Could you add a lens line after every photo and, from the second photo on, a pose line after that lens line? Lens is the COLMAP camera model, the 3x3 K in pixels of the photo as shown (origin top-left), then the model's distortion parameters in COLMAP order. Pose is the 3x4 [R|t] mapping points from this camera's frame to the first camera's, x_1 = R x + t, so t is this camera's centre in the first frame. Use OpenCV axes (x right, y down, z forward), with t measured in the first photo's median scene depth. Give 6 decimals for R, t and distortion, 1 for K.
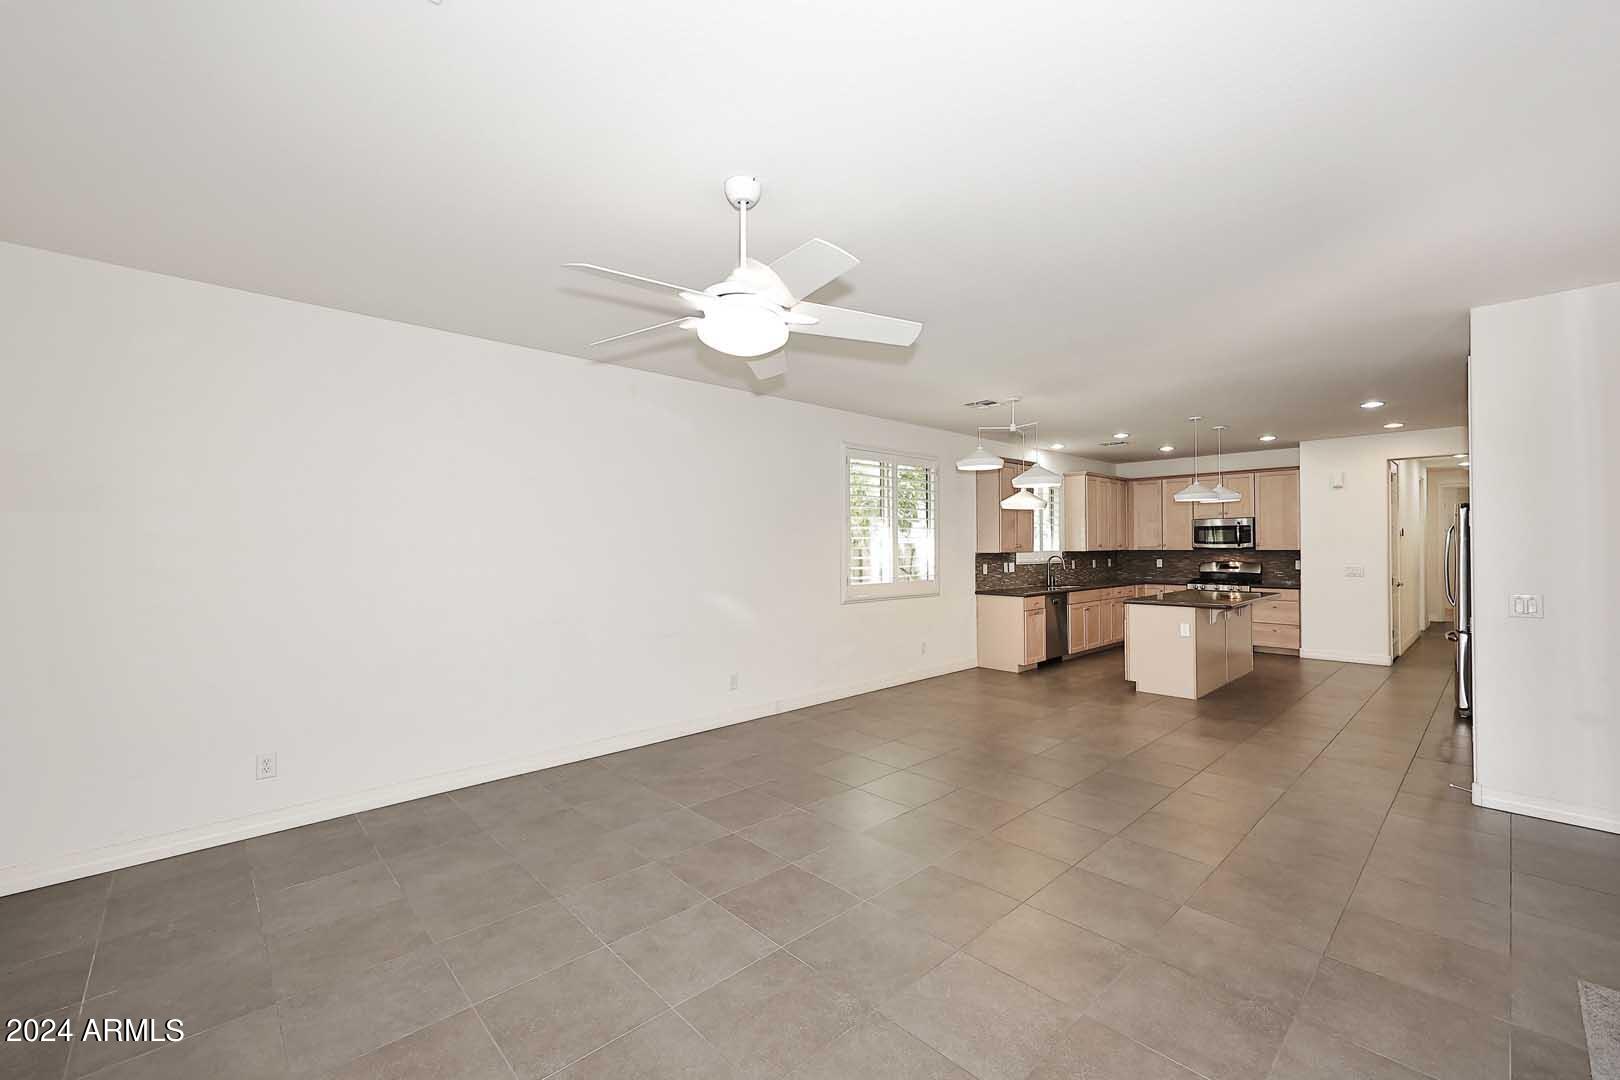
lens RADIAL K [[666.6, 0, 800.6], [0, 666.6, 542.0], [0, 0, 1]] dist [0.001388, 0.000216]
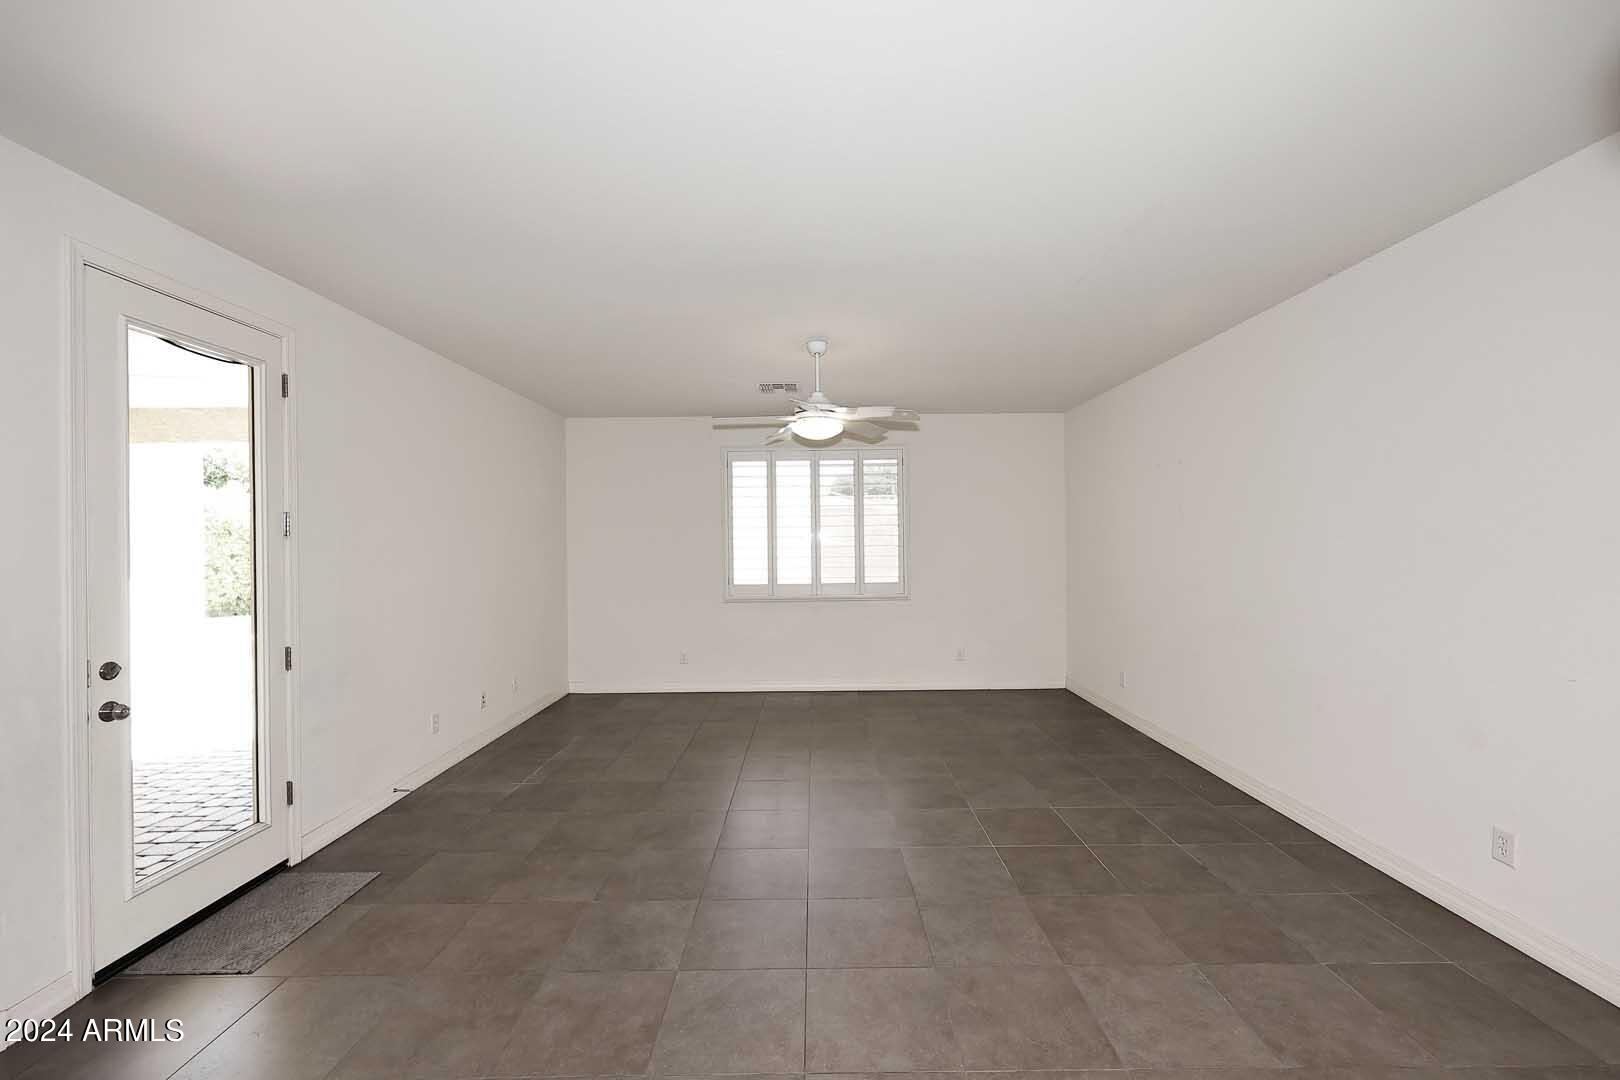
lens RADIAL K [[659.3, 0, 805.0], [0, 659.3, 544.0], [0, 0, 1]] dist [0.003783, 0.000819]
pose [[-0.687745, 0.015132, -0.725795, 1.059024], [0.023063, 0.999734, -0.001010, 0.000229], [0.725586, -0.017434, -0.687911, 1.915417]]
